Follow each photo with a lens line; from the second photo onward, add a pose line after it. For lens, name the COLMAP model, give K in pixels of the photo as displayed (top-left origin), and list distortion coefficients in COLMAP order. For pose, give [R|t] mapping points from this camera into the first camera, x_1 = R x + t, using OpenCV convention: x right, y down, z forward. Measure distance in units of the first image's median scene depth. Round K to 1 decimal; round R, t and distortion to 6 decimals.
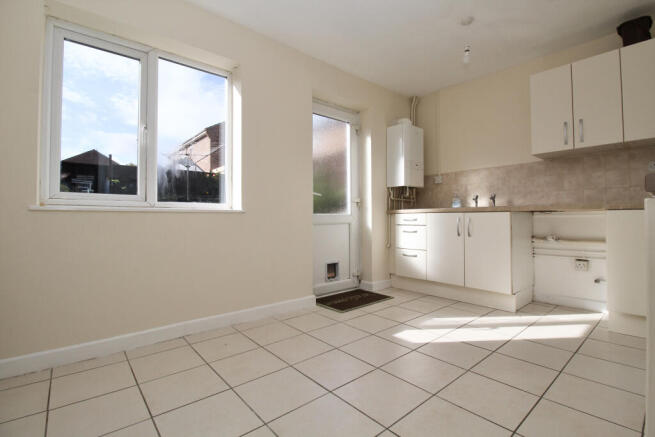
lens RADIAL K [[306.8, 0, 333.0], [0, 306.8, 216.6], [0, 0, 1]] dist [0.002558, 0.000413]
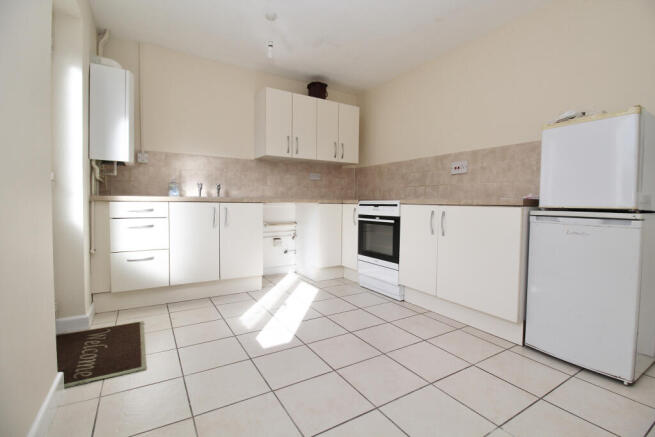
lens RADIAL K [[306.8, 0, 332.6], [0, 306.8, 215.3], [0, 0, 1]] dist [0.002558, 0.000413]
pose [[0.163209, -0.033157, 0.986034, -0.445912], [-0.016030, 0.999214, 0.036254, -0.013546], [-0.986461, -0.021723, 0.162549, 0.494987]]
